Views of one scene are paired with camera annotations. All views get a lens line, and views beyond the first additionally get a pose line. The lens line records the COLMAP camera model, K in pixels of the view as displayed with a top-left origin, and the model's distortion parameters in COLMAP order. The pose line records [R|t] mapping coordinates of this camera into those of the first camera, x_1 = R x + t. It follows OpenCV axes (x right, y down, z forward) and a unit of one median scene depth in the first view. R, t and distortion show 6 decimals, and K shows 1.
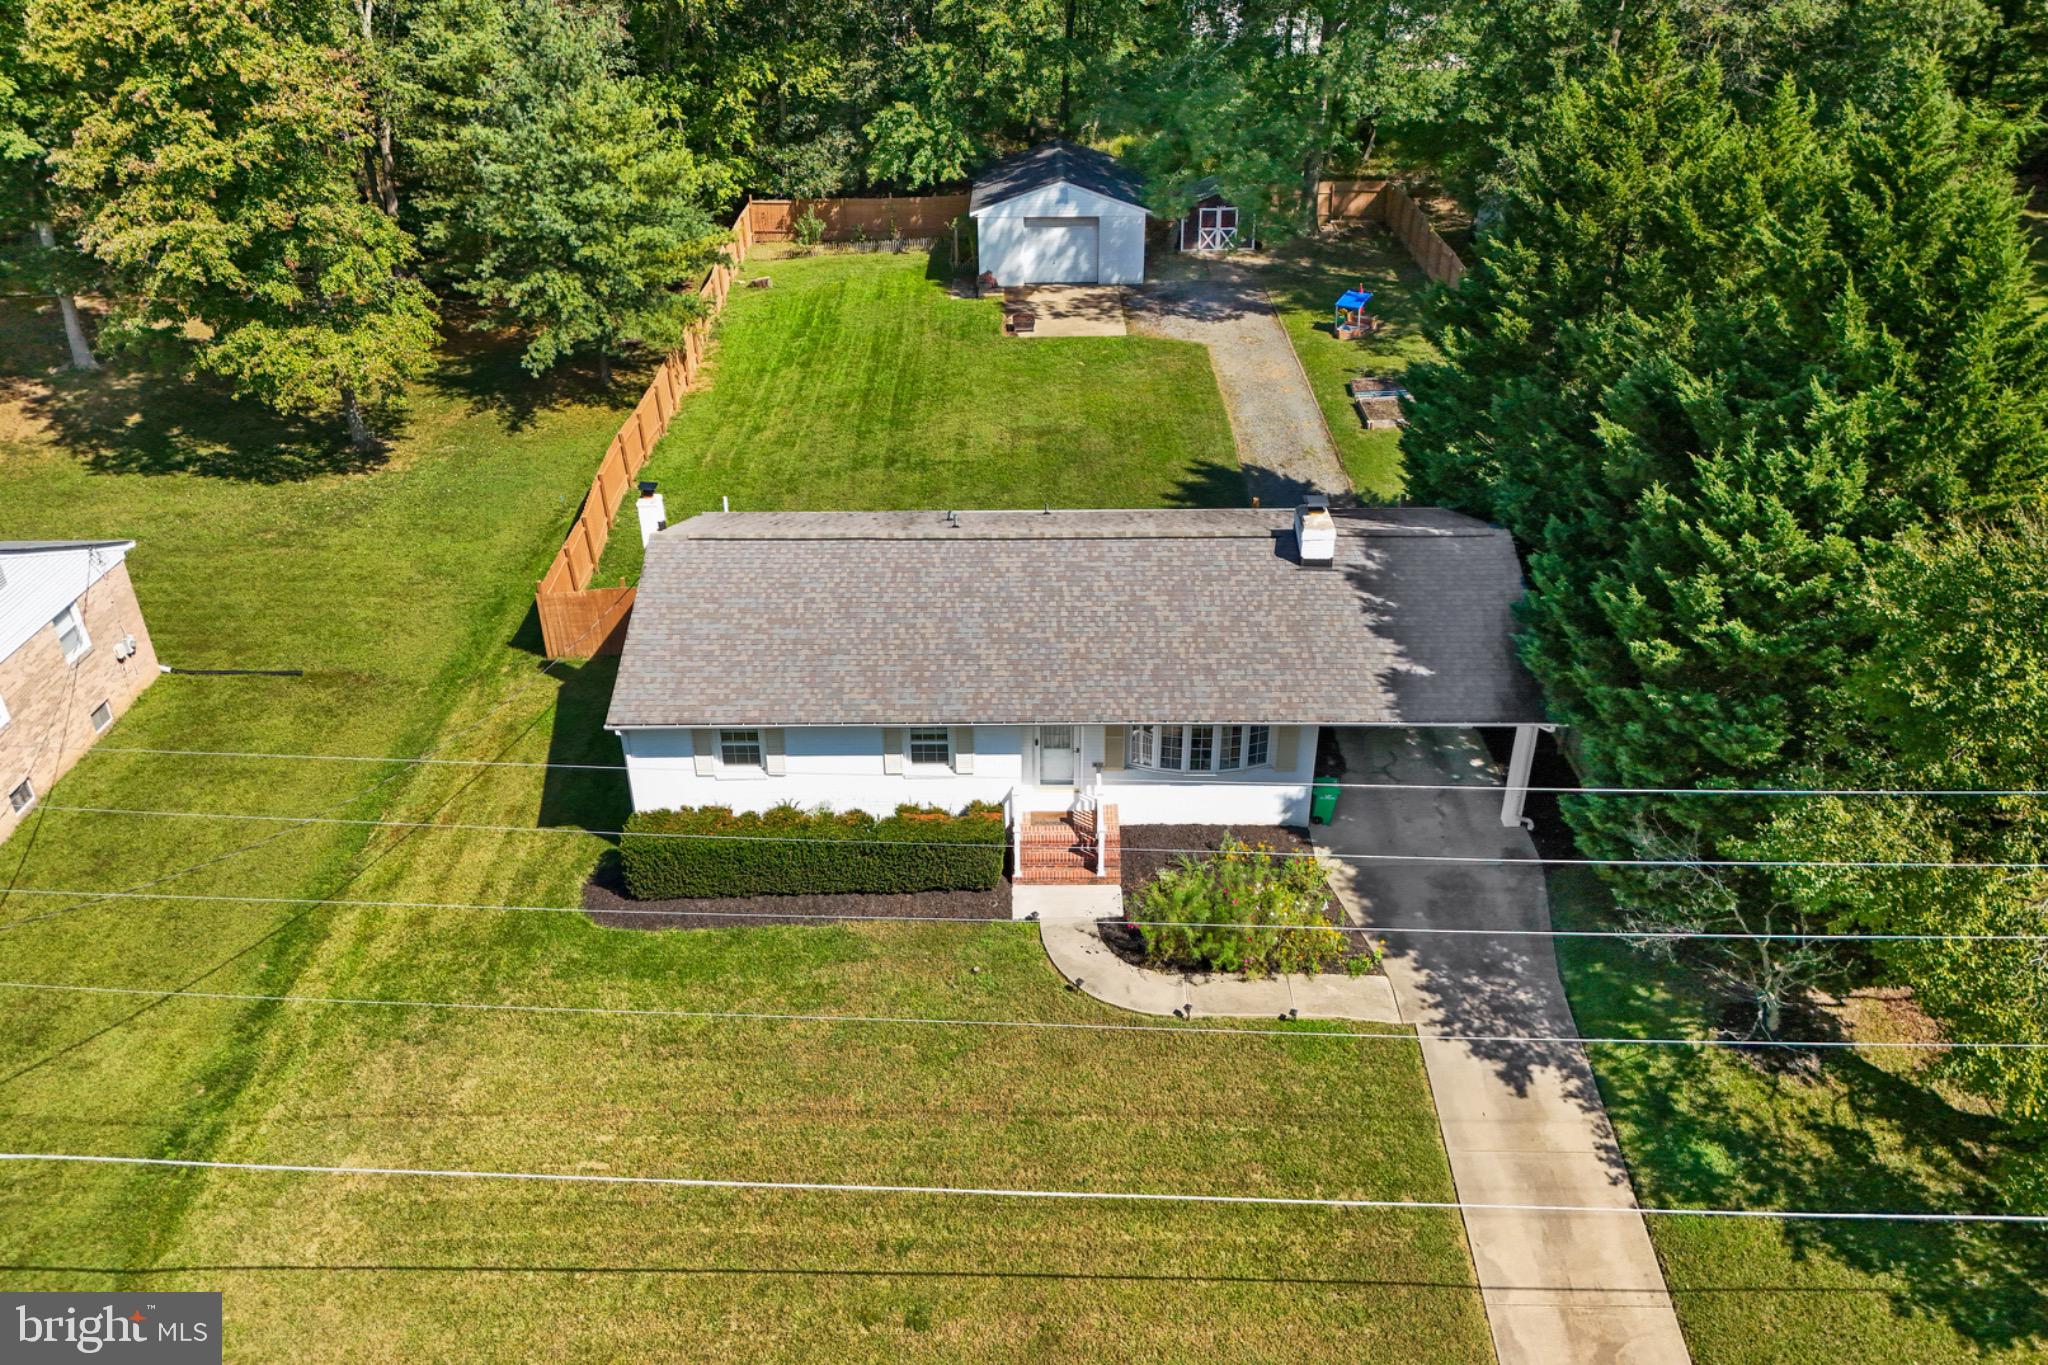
lens RADIAL K [[1516.8, 0, 1035.3], [0, 1516.8, 679.6], [0, 0, 1]] dist [0.071879, -0.072824]
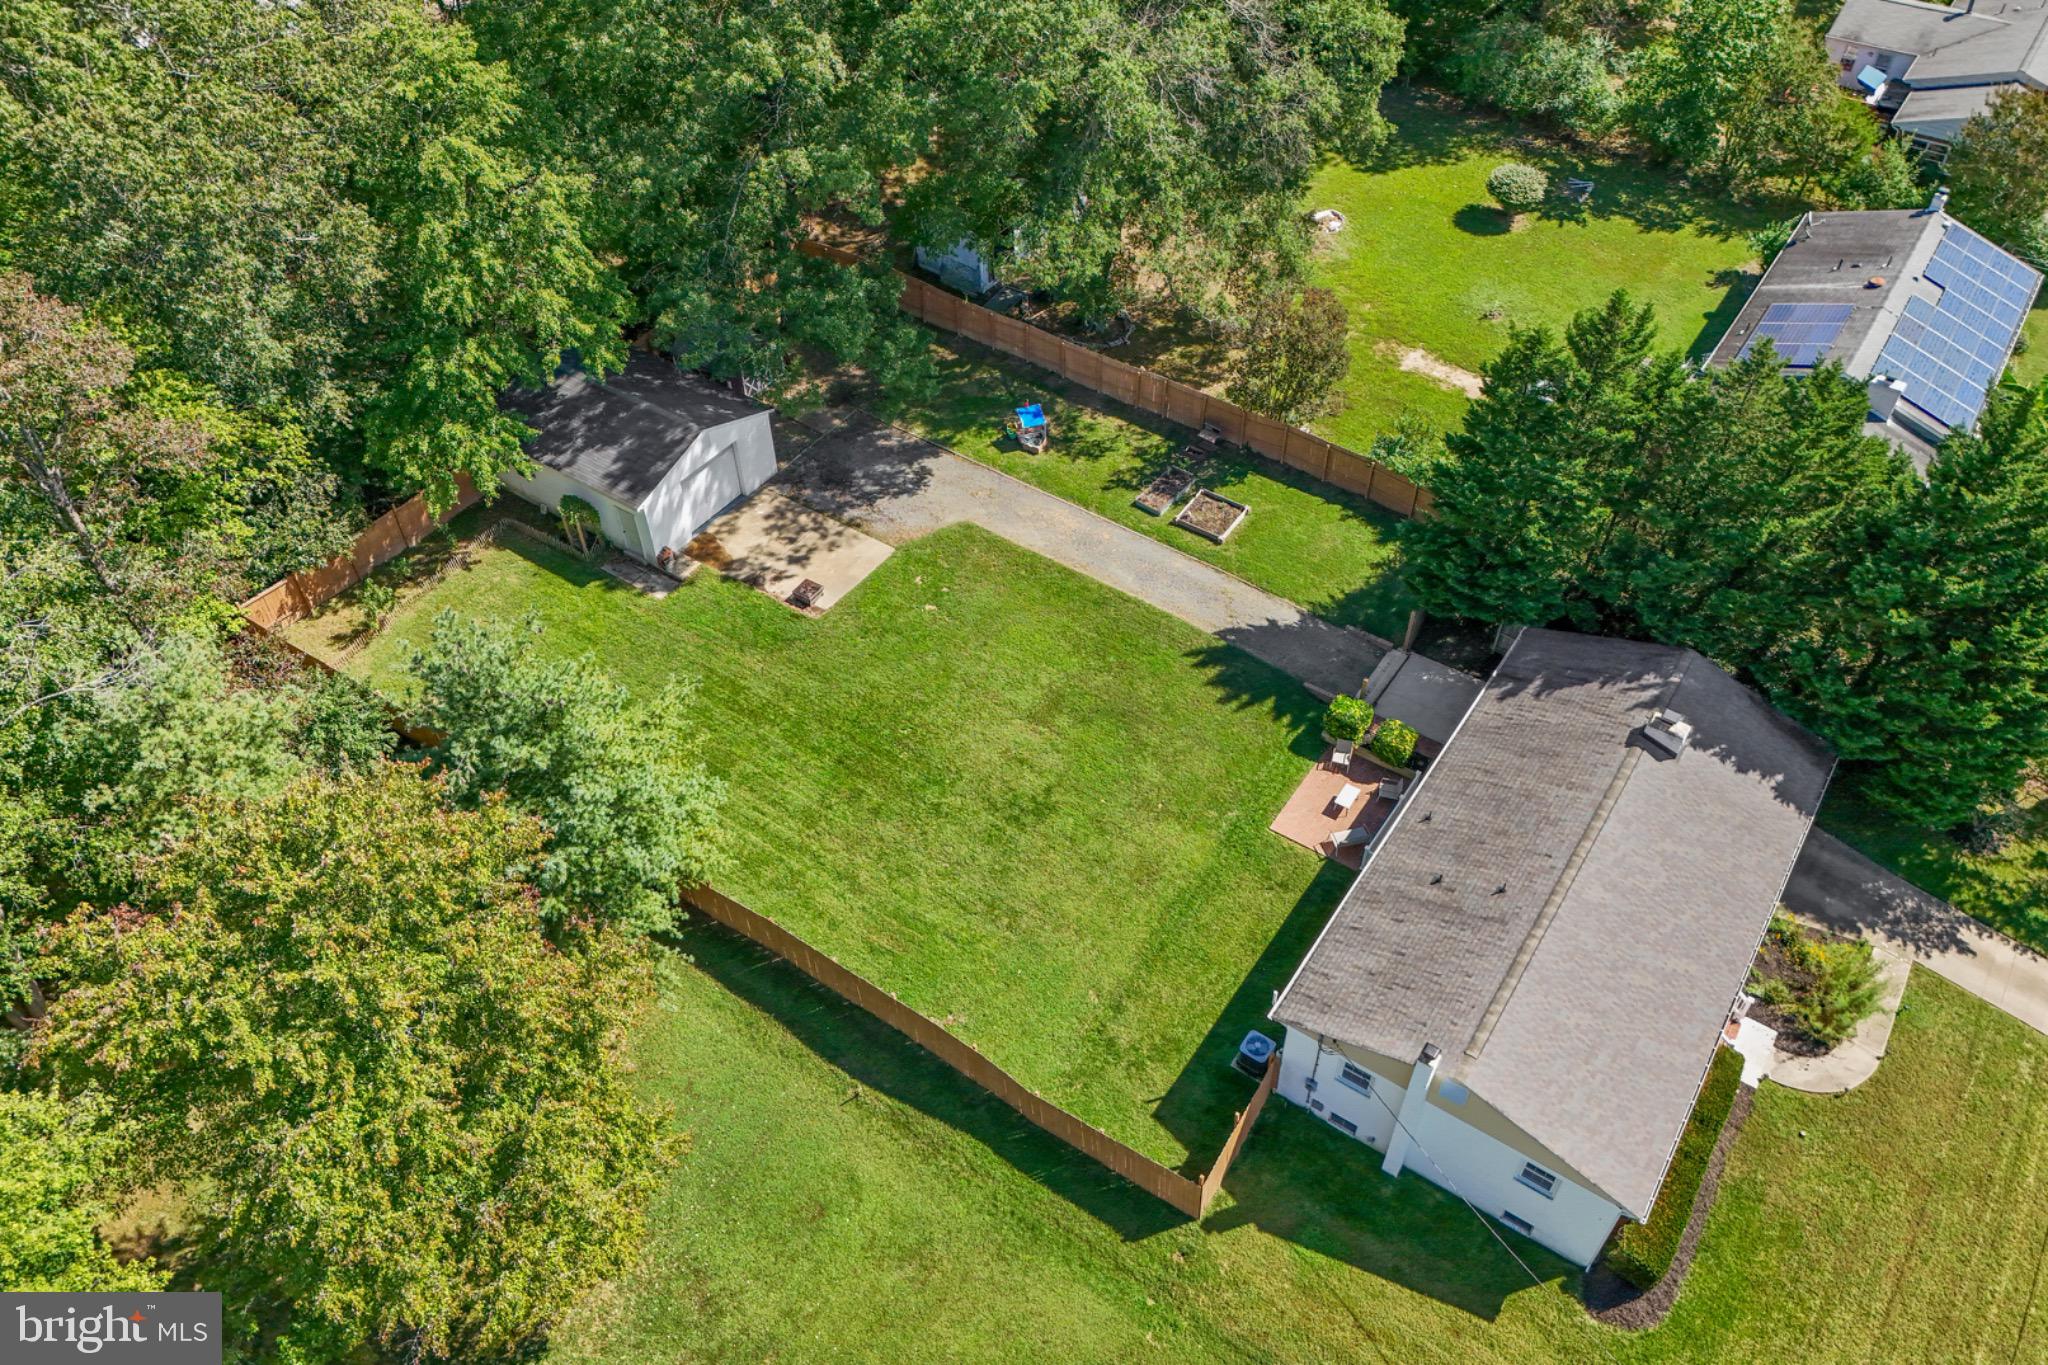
lens RADIAL K [[1516.8, 0, 1032.8], [0, 1516.8, 673.5], [0, 0, 1]] dist [0.071879, -0.072824]
pose [[0.564726, -0.588385, 0.578695, -0.719893], [0.416435, 0.808557, 0.415713, -0.748723], [-0.712507, 0.006225, 0.701637, 0.316351]]
